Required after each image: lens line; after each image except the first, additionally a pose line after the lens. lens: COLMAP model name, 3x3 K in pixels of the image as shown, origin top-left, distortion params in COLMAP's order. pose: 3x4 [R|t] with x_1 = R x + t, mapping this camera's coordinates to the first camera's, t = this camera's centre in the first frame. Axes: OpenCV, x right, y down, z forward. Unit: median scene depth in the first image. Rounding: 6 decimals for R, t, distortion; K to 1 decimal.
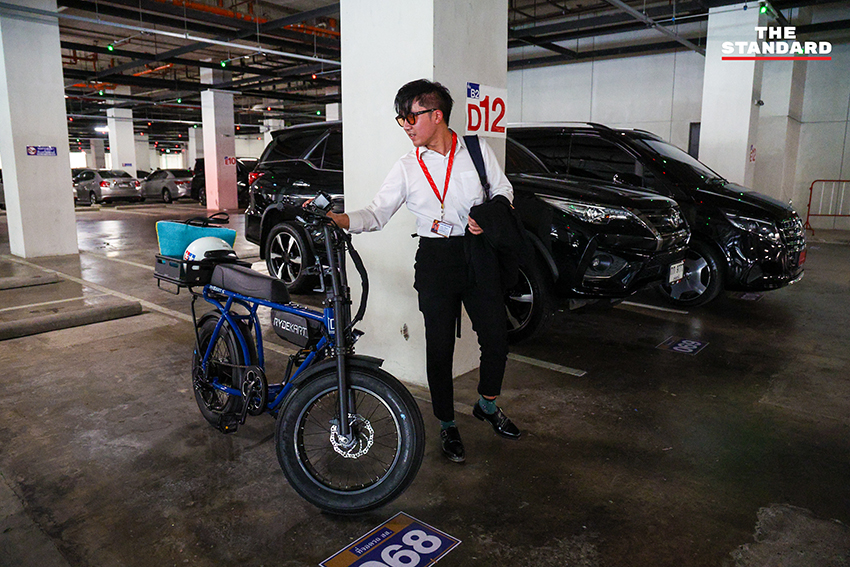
lens RADIAL K [[588.6, 0, 425.2], [0, 588.6, 253.5], [0, 0, 1]] dist [-0.003807, -0.000758]
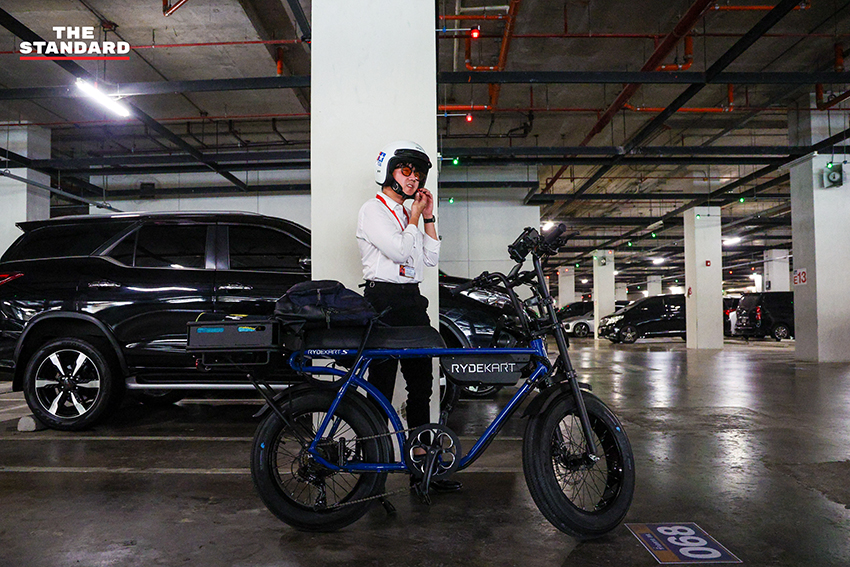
lens RADIAL K [[613.5, 0, 425.0], [0, 613.5, 283.5], [0, 0, 1]] dist [-0.031293, -0.001147]
pose [[0.780403, 0.018191, 0.625012, -0.370917], [0.105895, 0.981293, -0.160783, 0.055258], [-0.616245, 0.191661, 0.763877, 0.109320]]
